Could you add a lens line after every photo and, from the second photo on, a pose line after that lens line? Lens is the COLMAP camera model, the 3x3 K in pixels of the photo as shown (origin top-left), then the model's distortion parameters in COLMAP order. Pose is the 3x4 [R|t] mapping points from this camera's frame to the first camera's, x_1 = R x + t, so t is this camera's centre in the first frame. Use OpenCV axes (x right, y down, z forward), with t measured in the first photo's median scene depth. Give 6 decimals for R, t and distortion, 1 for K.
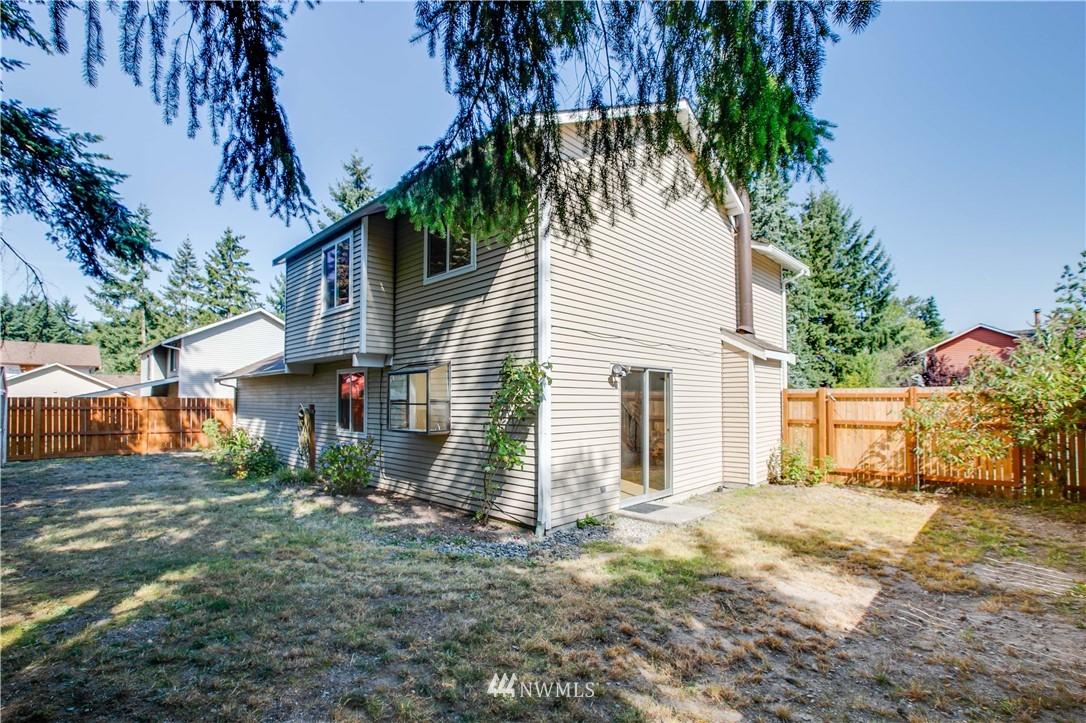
lens RADIAL K [[497.0, 0, 538.7], [0, 497.0, 386.1], [0, 0, 1]] dist [0.000222, -0.000048]
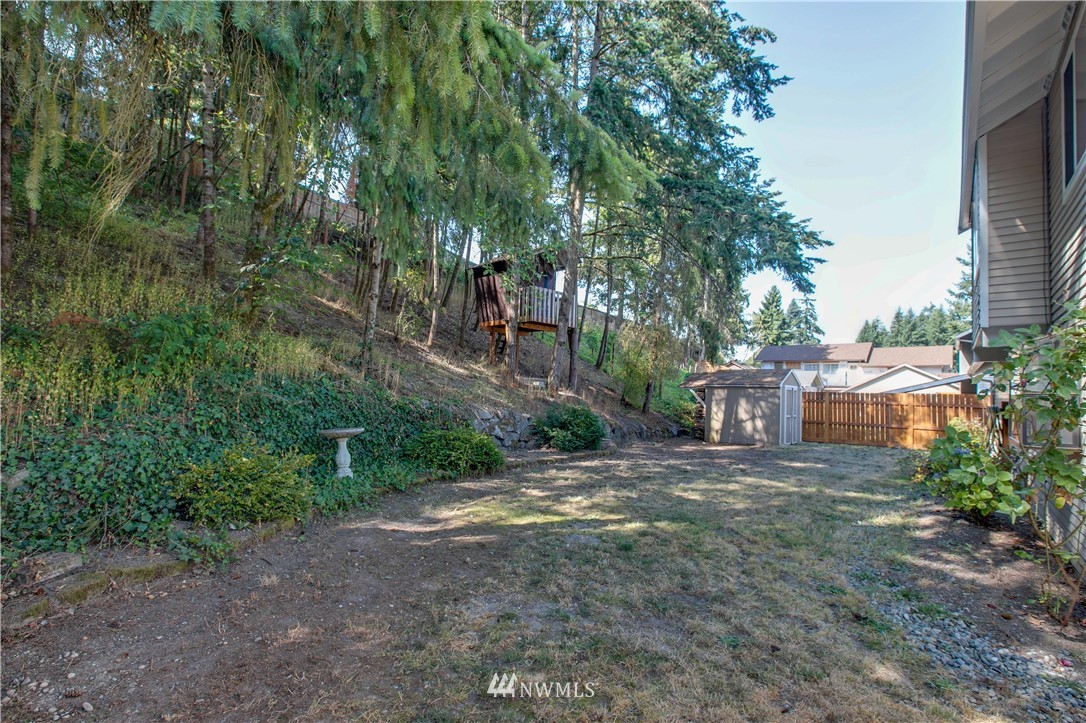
lens RADIAL K [[497.2, 0, 543.0], [0, 497.2, 361.5], [0, 0, 1]] dist [0.000322, 0.000442]
pose [[0.113950, -0.058451, -0.991765, 0.519064], [0.011569, 0.998278, -0.057506, 0.029974], [0.993419, -0.004921, 0.114430, 0.528750]]
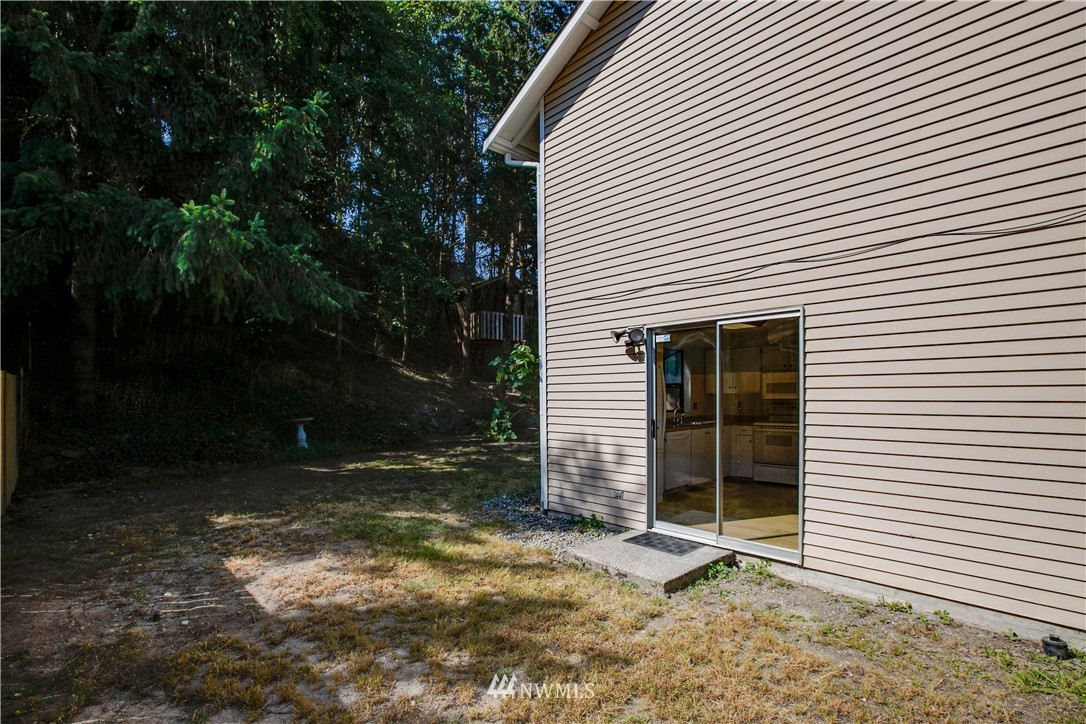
lens RADIAL K [[497.0, 0, 538.7], [0, 497.0, 386.6], [0, 0, 1]] dist [0.000222, -0.000048]
pose [[-0.024905, -0.016134, -0.999560, 0.797825], [0.040967, 0.999013, -0.017146, 0.042492], [0.998850, -0.041376, -0.024220, 0.787149]]
